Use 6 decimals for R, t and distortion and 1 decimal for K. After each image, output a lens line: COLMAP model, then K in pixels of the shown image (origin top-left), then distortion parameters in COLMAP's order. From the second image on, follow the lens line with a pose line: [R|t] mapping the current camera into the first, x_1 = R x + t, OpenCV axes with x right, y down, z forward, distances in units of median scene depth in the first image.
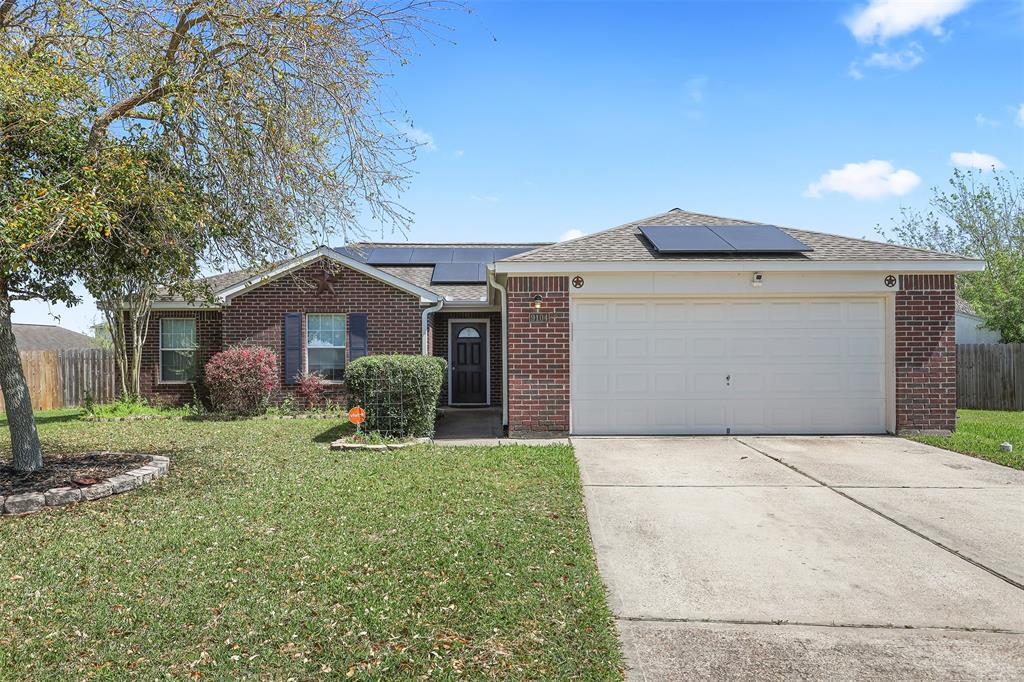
lens RADIAL K [[701.5, 0, 408.9], [0, 701.5, 342.5], [0, 0, 1]] dist [0.001945, 0.001502]
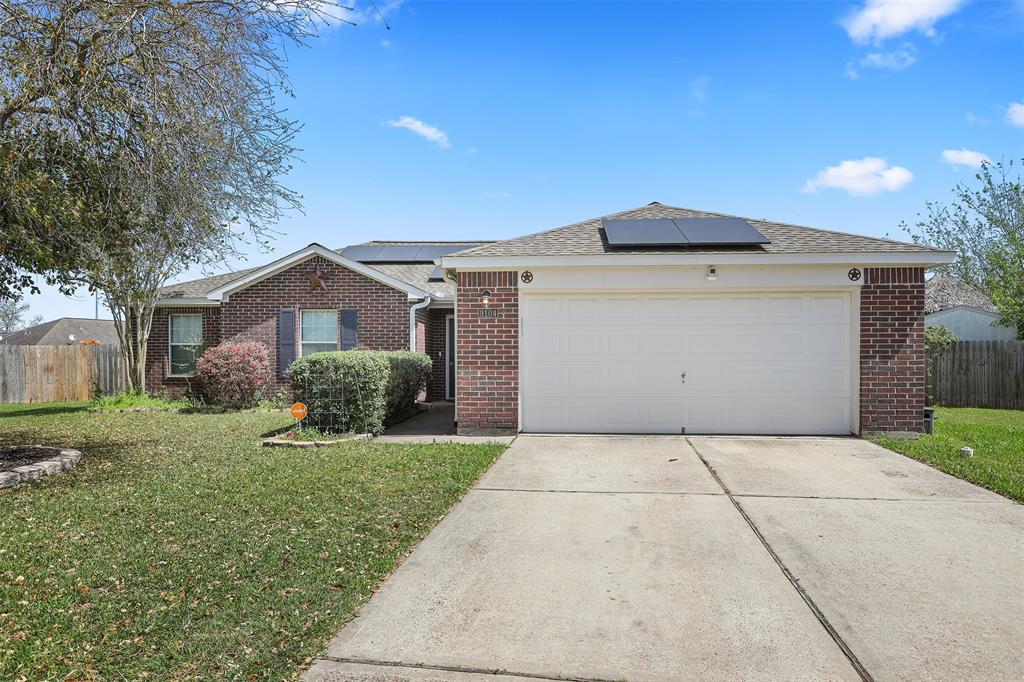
lens RADIAL K [[662.3, 0, 430.7], [0, 662.3, 341.3], [0, 0, 1]] dist [0.004338, 0.001041]
pose [[0.998090, 0.002405, -0.061731, 0.163198], [-0.002073, 0.999983, 0.005432, -0.000897], [0.061743, -0.005294, 0.998078, 0.066457]]
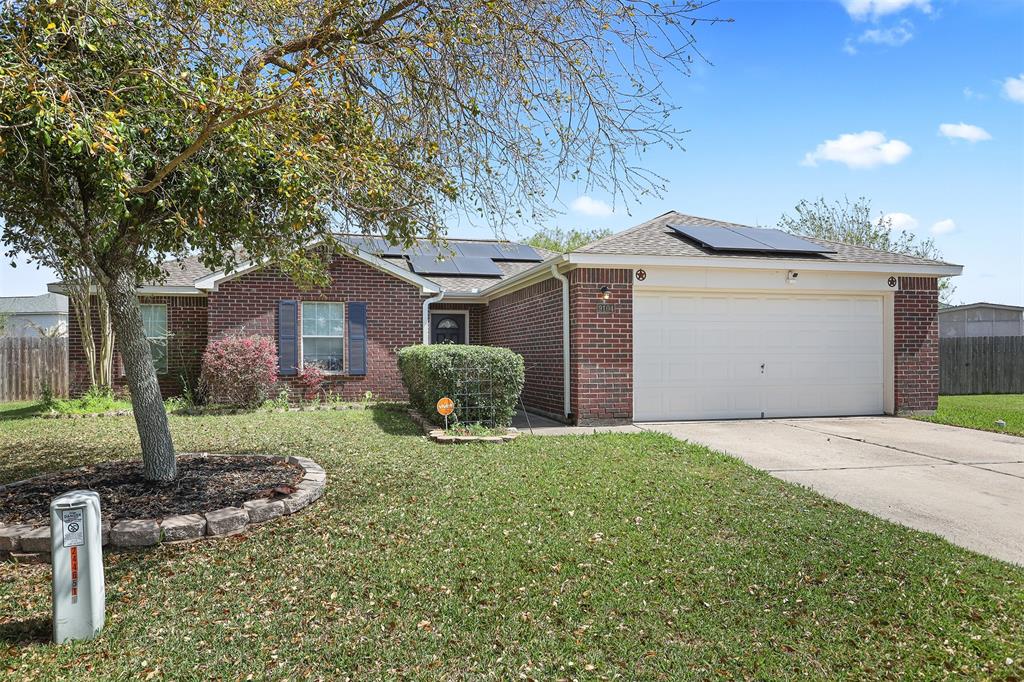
lens RADIAL K [[662.3, 0, 430.7], [0, 662.3, 341.3], [0, 0, 1]] dist [0.004338, 0.001041]
pose [[0.971747, 0.006050, 0.235948, -0.293053], [-0.008197, 0.999933, 0.008120, 0.007036], [-0.235883, -0.009825, 0.971732, 0.116754]]
